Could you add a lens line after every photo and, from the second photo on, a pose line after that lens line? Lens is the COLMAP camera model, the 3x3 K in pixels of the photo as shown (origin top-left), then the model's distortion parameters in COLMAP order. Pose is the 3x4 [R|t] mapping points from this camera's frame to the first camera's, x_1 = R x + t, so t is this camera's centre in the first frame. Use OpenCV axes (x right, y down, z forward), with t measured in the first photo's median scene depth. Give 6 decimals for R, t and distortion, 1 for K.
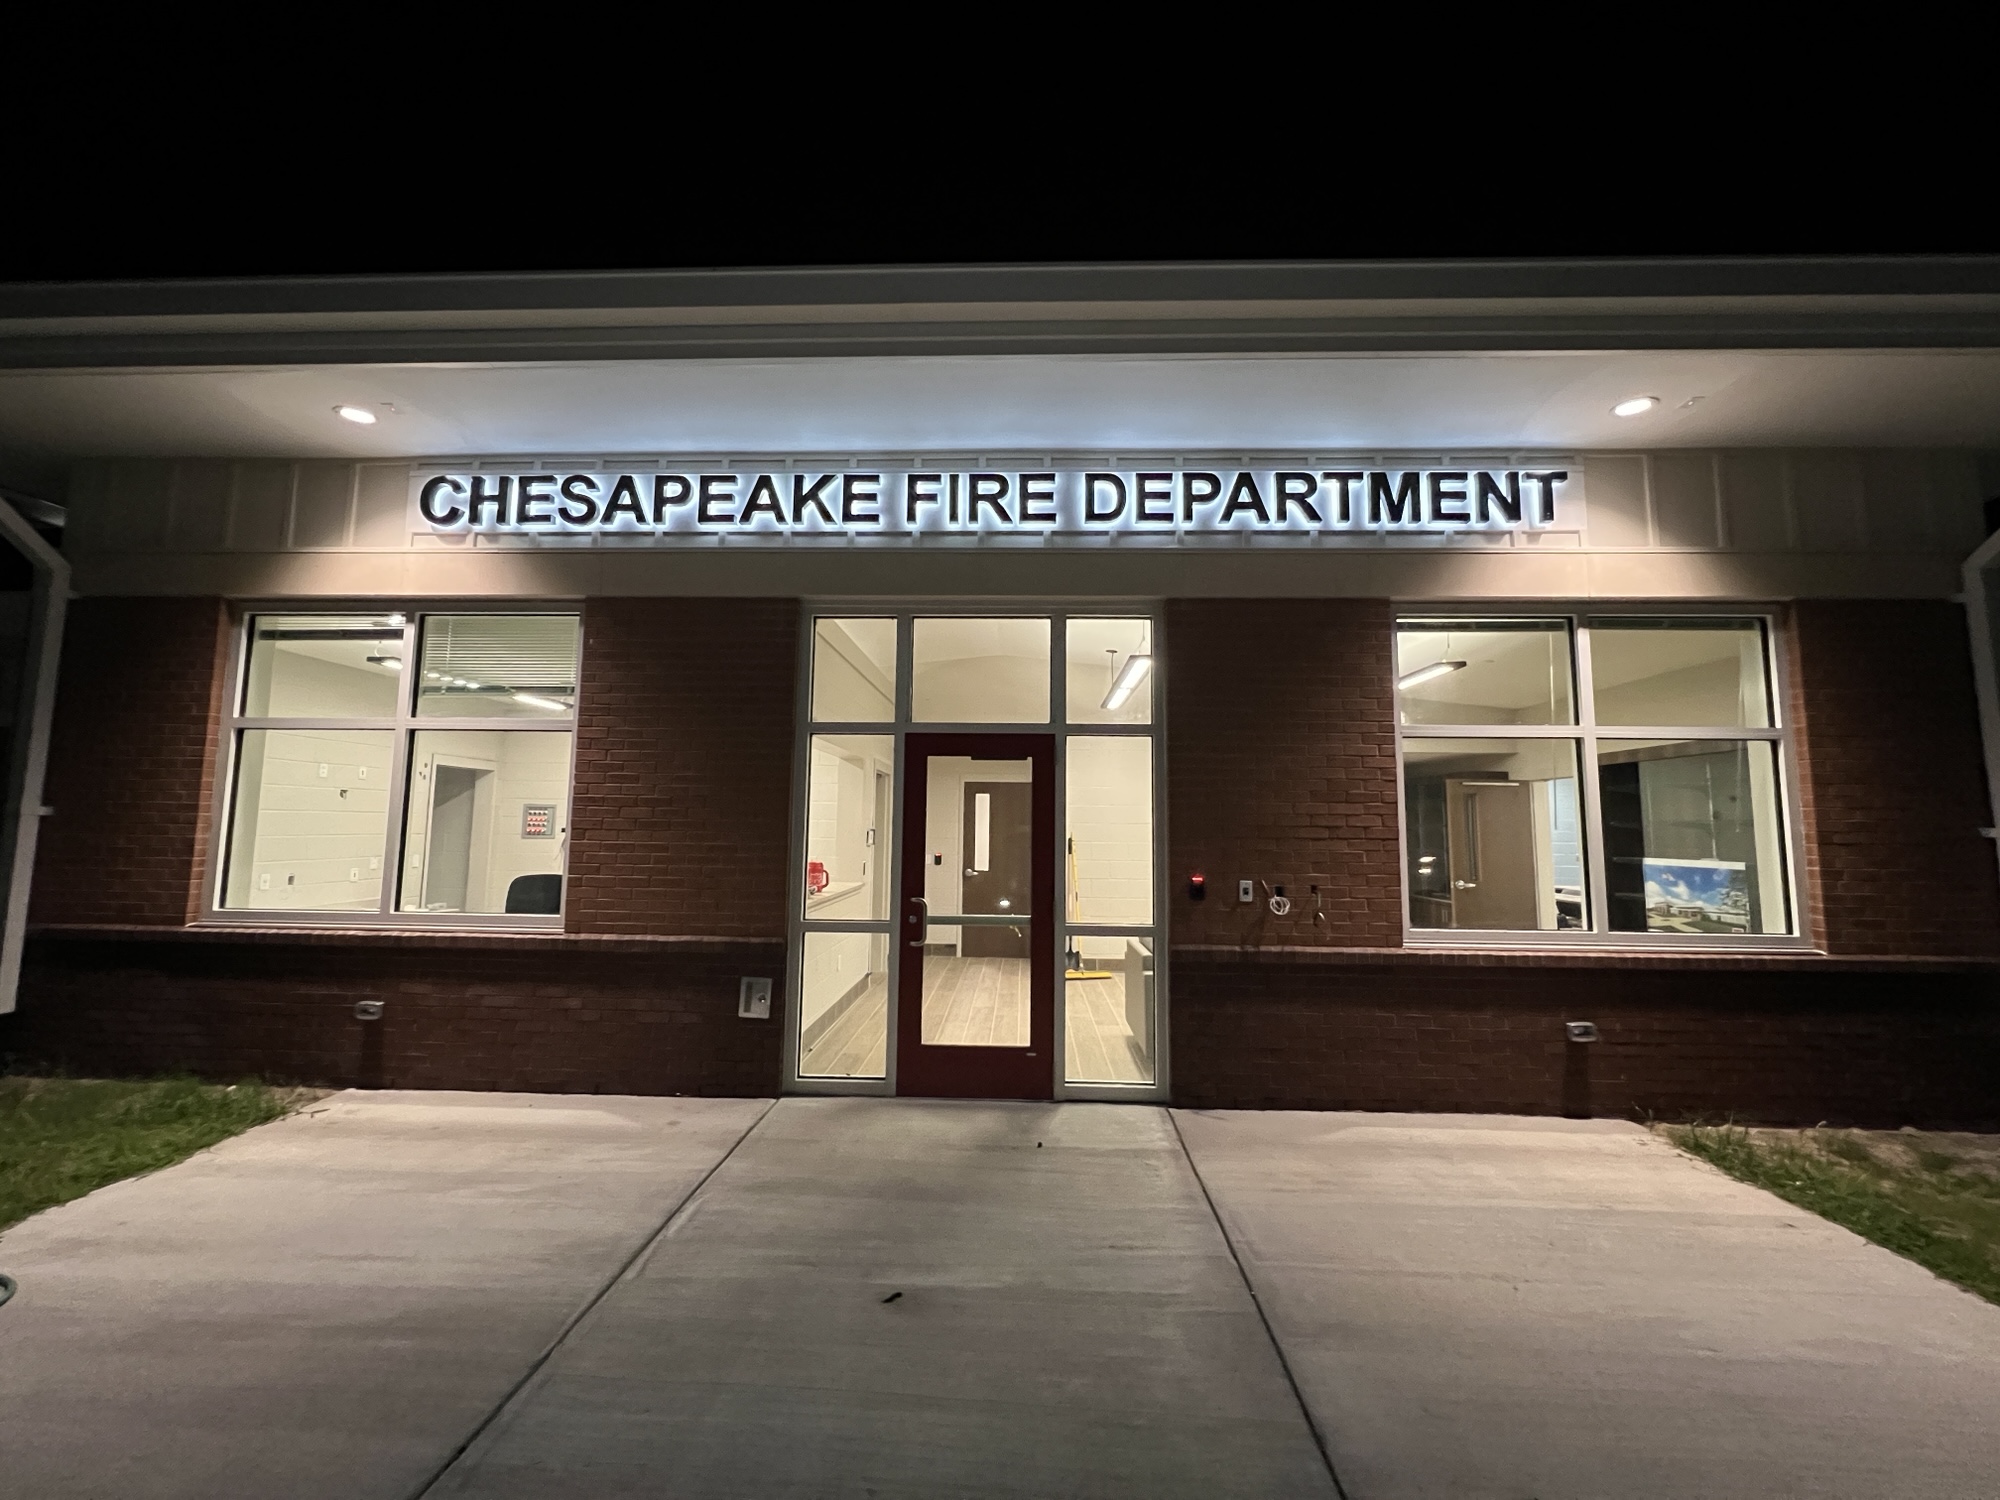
lens RADIAL K [[798.0, 0, 1004.1], [0, 798.0, 747.1], [0, 0, 1]] dist [-0.002500, 0.000388]
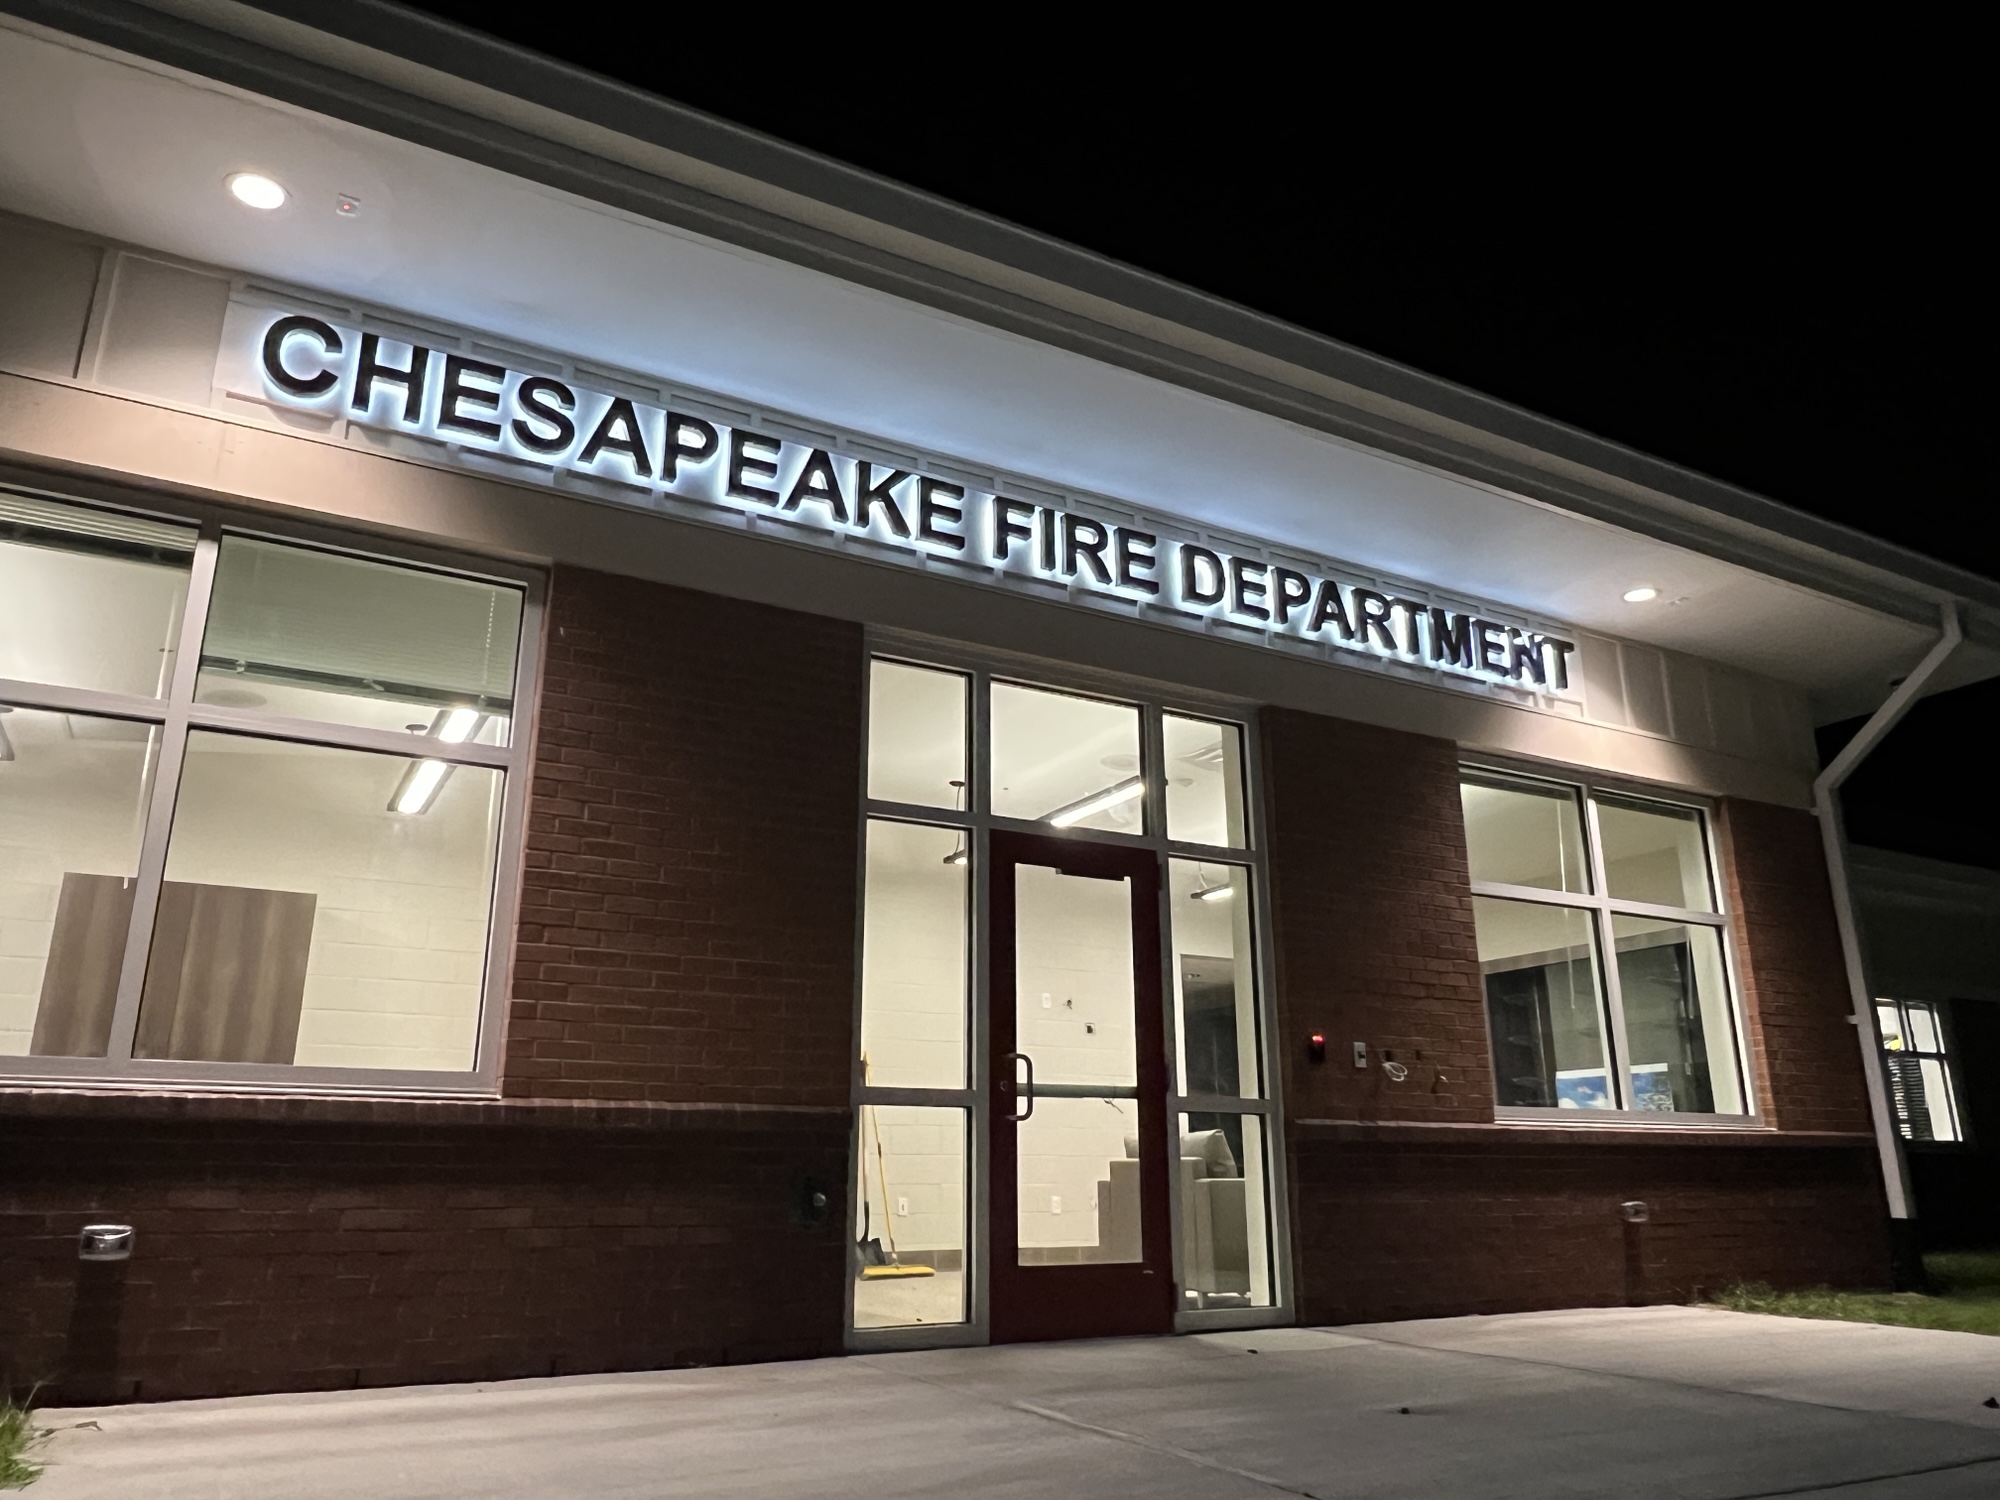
lens RADIAL K [[1389.6, 0, 1007.2], [0, 1389.6, 754.7], [0, 0, 1]] dist [0.007065, -0.010149]
pose [[0.858435, 0.136829, 0.494335, -0.744867], [-0.040231, 0.978755, -0.201050, 0.170738], [-0.511342, 0.152700, 0.845702, -0.096797]]
